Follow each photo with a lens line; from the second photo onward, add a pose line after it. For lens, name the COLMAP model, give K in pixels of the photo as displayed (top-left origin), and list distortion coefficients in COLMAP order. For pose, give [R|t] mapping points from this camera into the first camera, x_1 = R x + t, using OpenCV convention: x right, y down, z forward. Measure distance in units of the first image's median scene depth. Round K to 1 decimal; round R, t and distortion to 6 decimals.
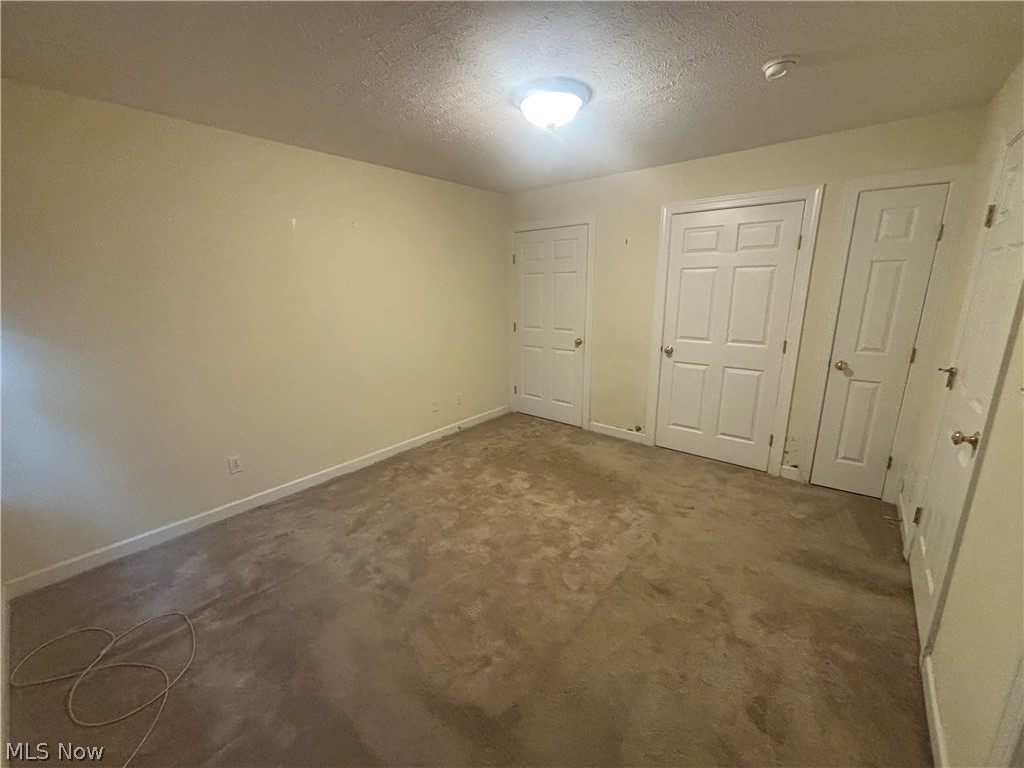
lens RADIAL K [[412.9, 0, 508.2], [0, 412.9, 384.9], [0, 0, 1]] dist [0.015106, 0.000013]
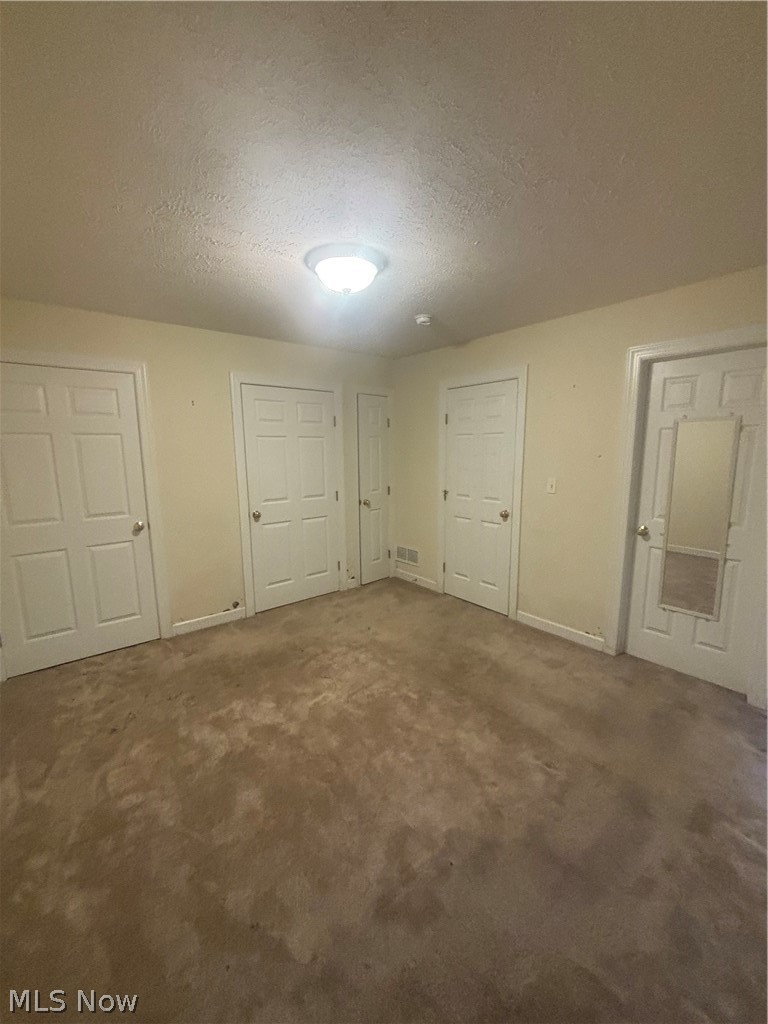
lens RADIAL K [[412.9, 0, 381.4], [0, 412.9, 510.7], [0, 0, 1]] dist [0.015106, 0.000013]
pose [[0.192670, -0.135561, 0.971855, -0.538229], [0.245174, 0.965649, 0.086090, -0.105091], [-0.950141, 0.221687, 0.219288, 0.482807]]
